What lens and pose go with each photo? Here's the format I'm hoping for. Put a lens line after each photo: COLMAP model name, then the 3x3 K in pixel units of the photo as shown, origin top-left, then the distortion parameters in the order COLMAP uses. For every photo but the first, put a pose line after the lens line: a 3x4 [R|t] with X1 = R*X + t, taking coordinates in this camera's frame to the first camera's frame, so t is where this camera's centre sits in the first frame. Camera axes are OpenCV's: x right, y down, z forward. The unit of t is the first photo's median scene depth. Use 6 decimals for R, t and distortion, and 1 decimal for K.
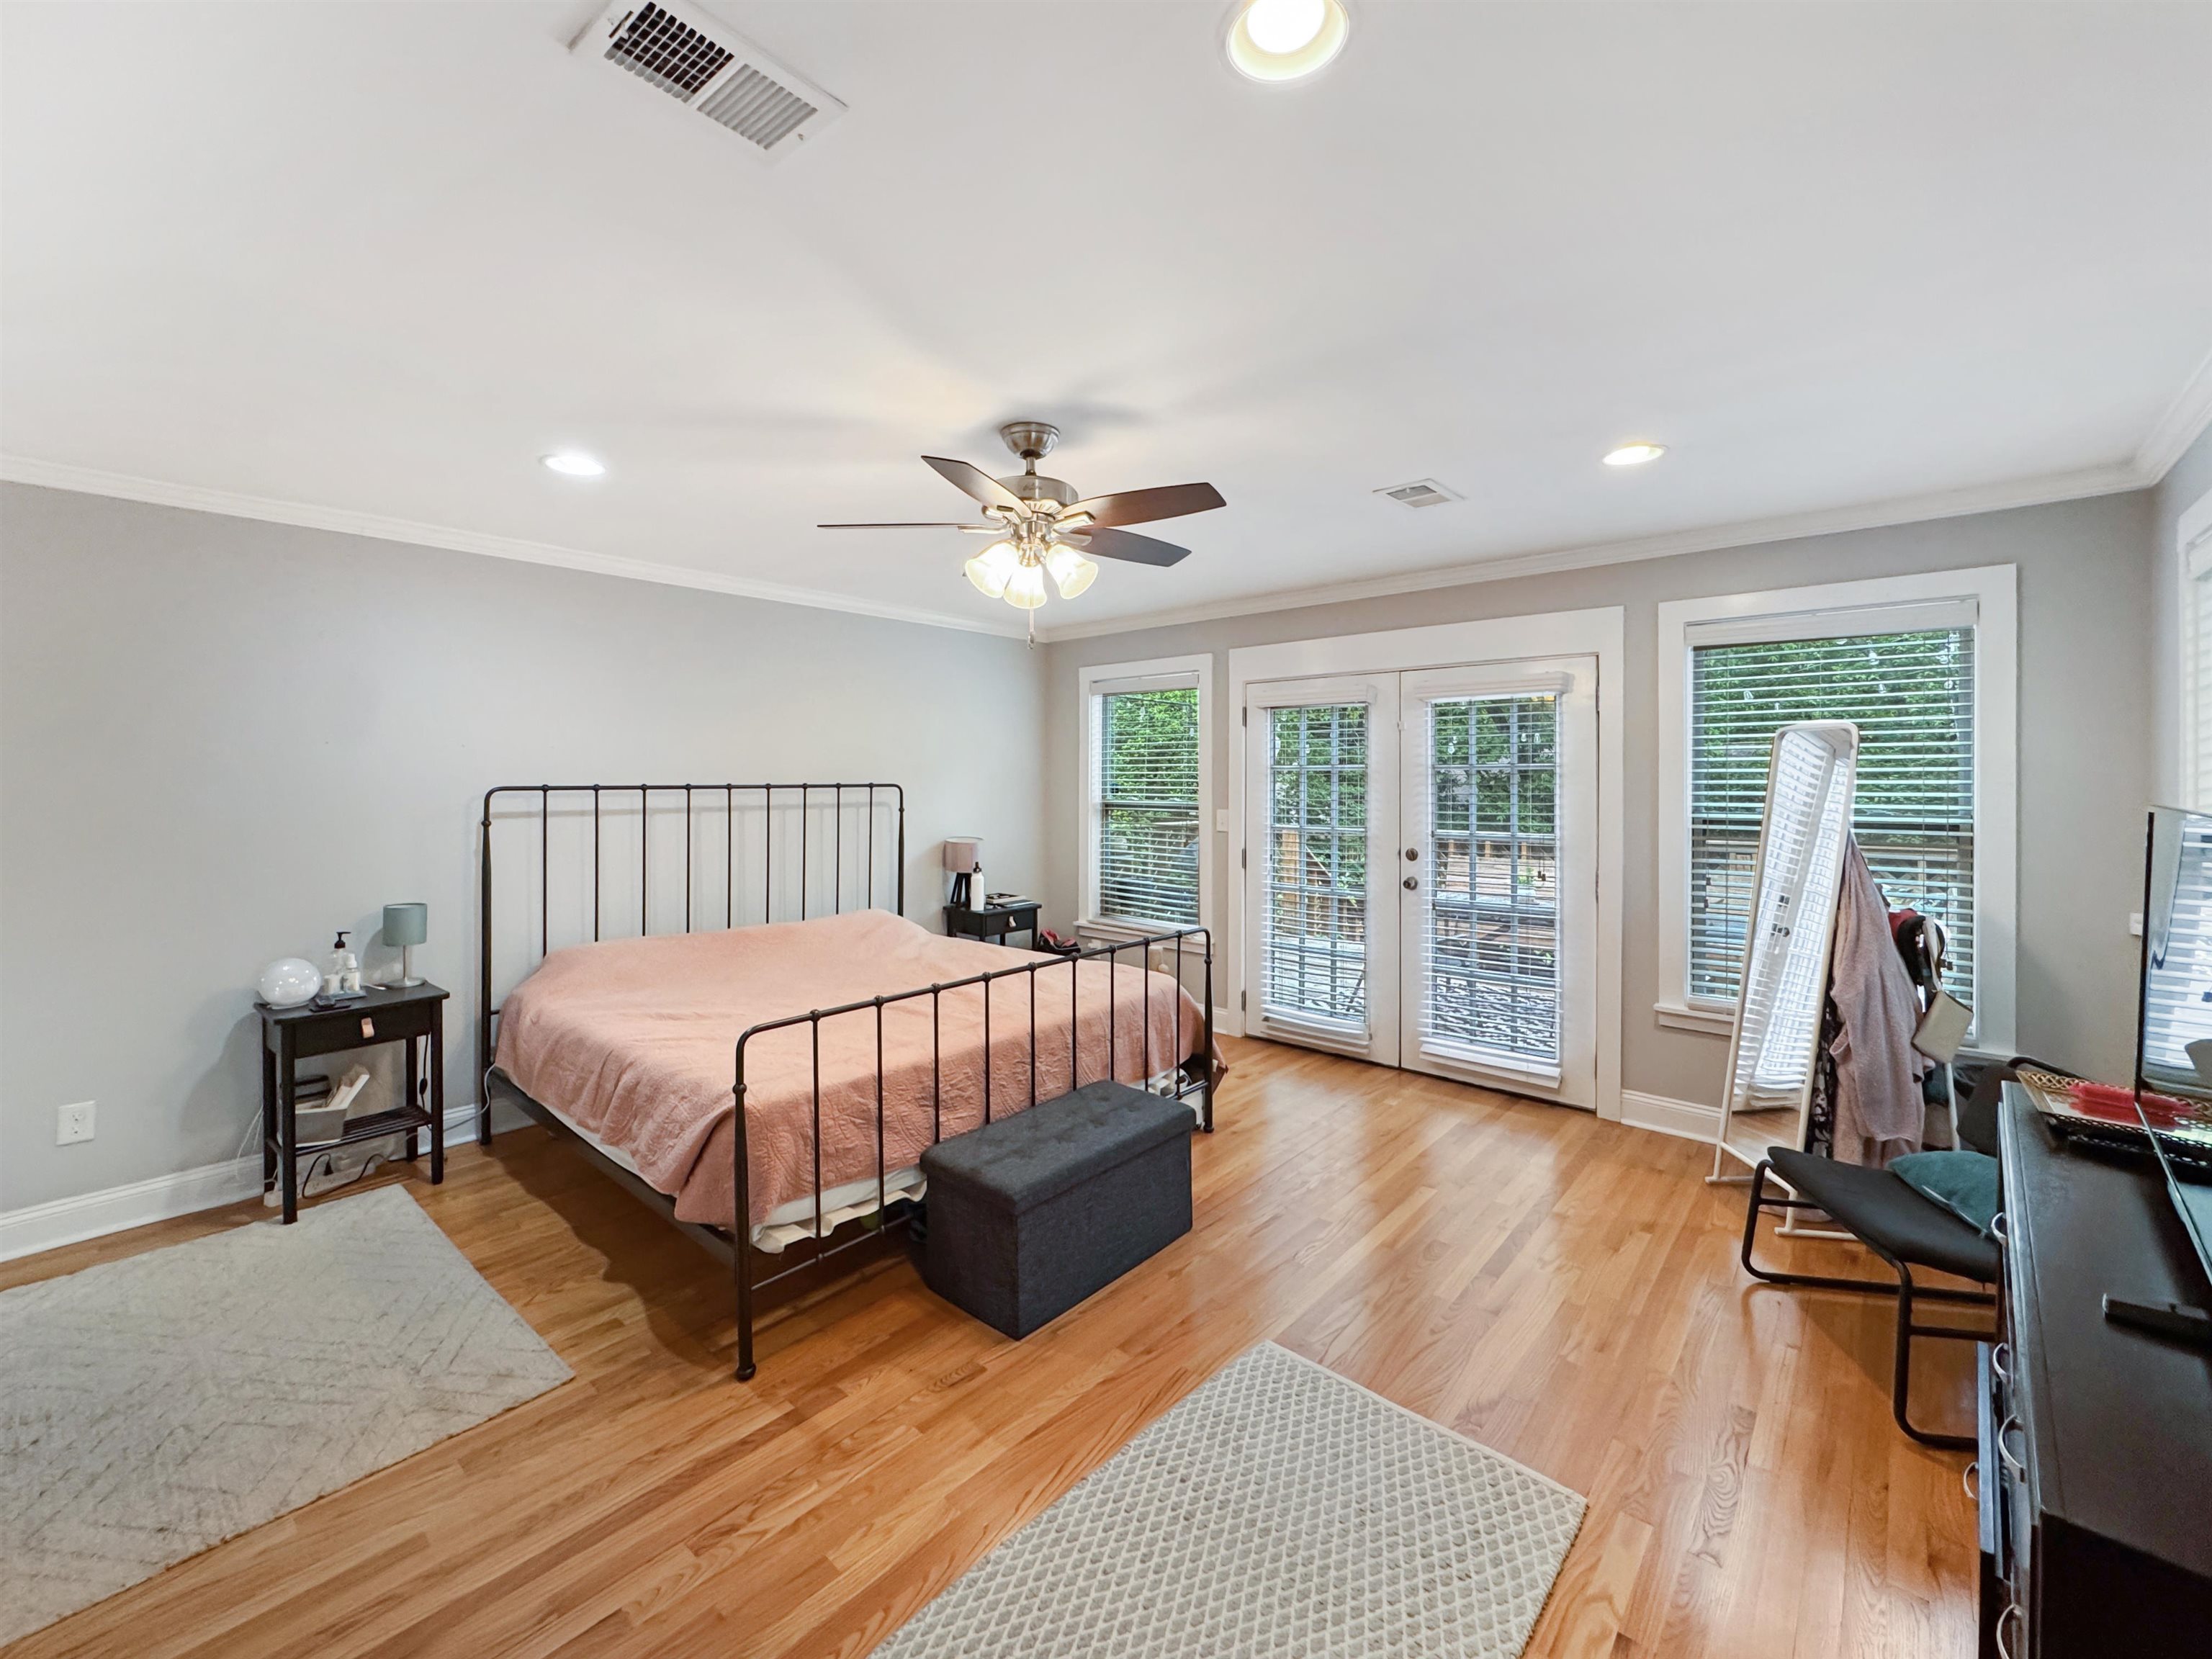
lens RADIAL K [[901.5, 0, 1106.7], [0, 901.5, 763.5], [0, 0, 1]] dist [-0.002056, -0.000321]
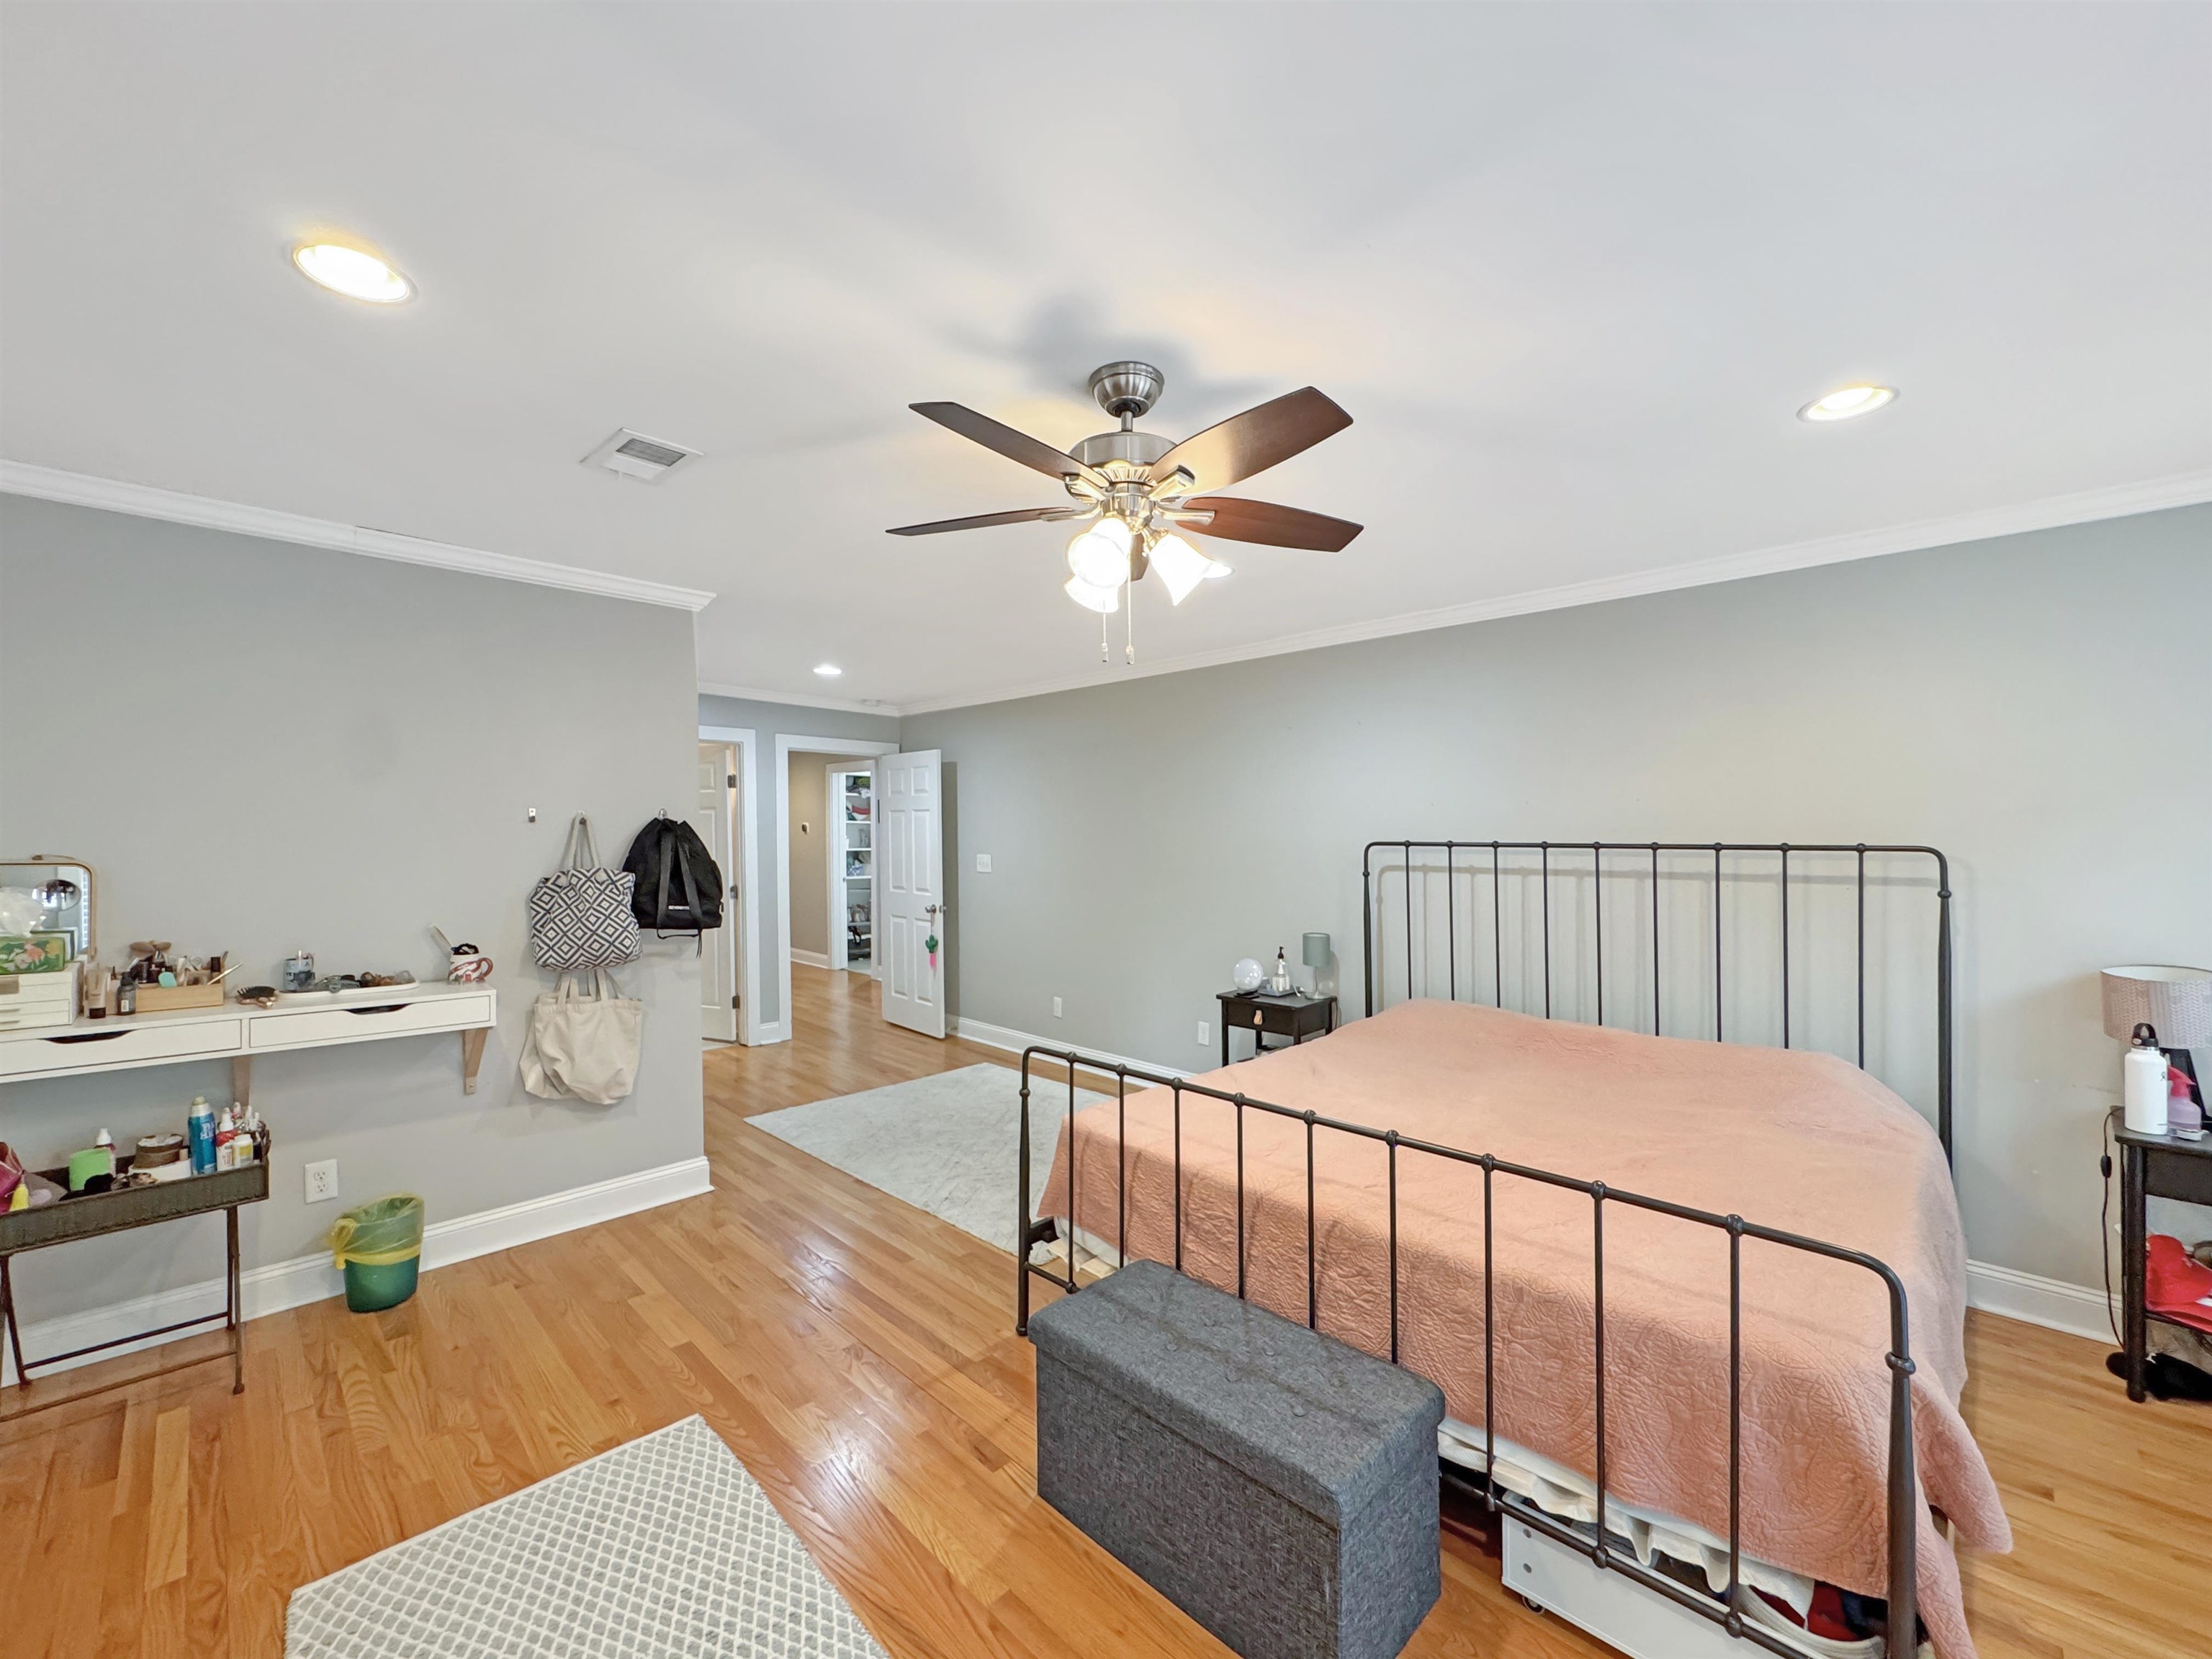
lens RADIAL K [[917.3, 0, 1106.0], [0, 917.3, 829.5], [0, 0, 1]] dist [-0.000472, -0.000042]
pose [[-0.073021, -0.007093, -0.997305, 0.603773], [0.014329, 0.999864, -0.008161, 0.016735], [0.997227, -0.014886, -0.072910, 0.897030]]
